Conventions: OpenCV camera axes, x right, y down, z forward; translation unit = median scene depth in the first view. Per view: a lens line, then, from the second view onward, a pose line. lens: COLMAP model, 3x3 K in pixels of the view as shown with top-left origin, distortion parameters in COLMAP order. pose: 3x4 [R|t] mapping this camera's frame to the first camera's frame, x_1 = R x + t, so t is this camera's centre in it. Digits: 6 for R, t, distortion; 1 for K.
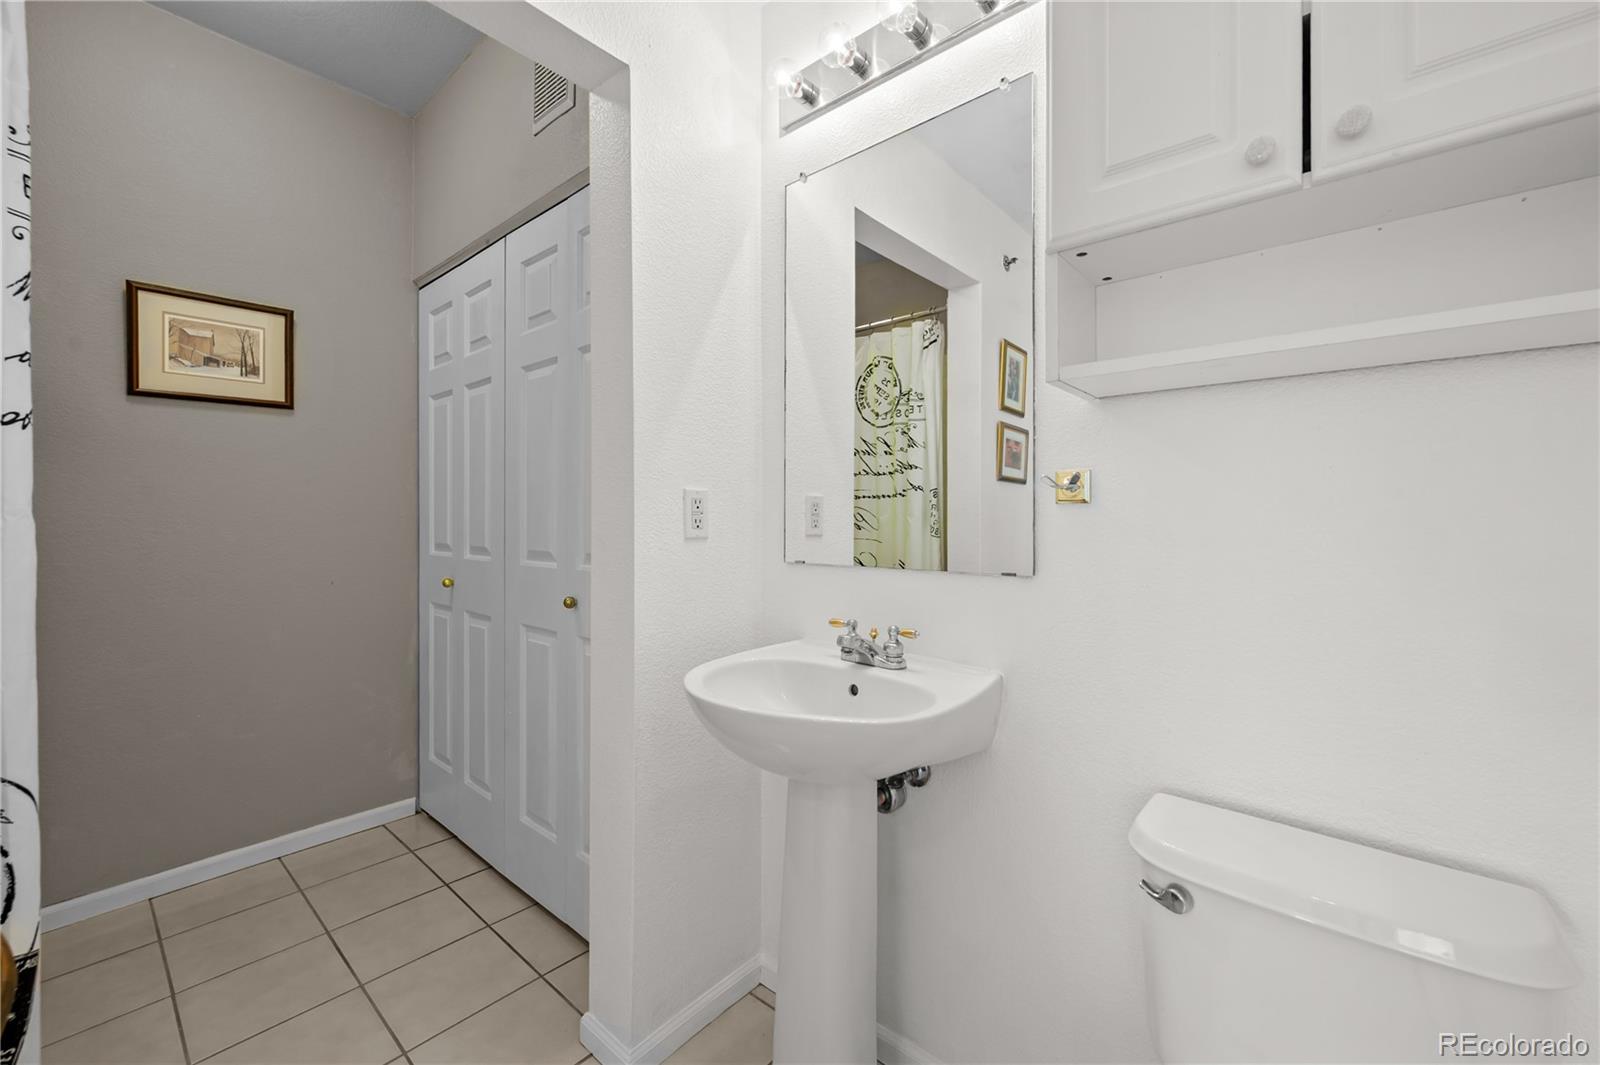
lens RADIAL K [[649.1, 0, 817.9], [0, 649.1, 523.5], [0, 0, 1]] dist [0.000235, -0.000002]
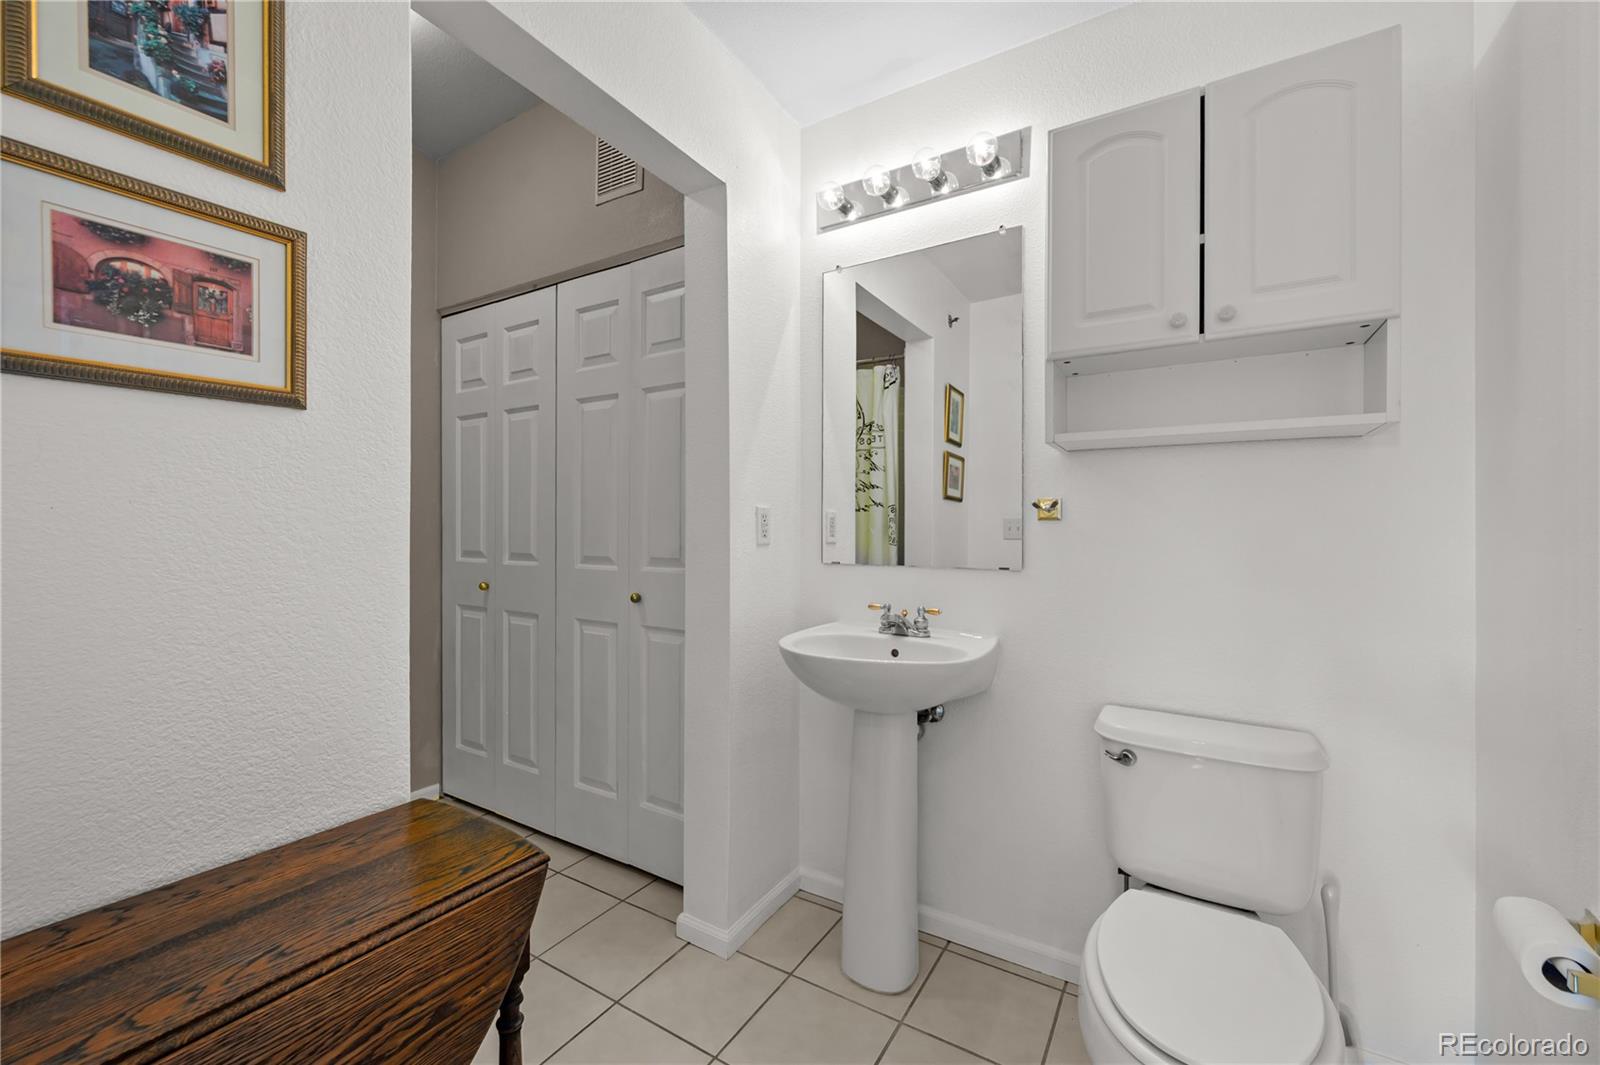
lens RADIAL K [[643.6, 0, 814.9], [0, 643.6, 538.2], [0, 0, 1]] dist [0.000635, -0.000025]
pose [[0.985991, 0.000938, 0.166793, -0.225431], [-0.001965, 0.999980, 0.005994, 0.001582], [-0.166784, -0.006238, 0.985974, -0.216737]]
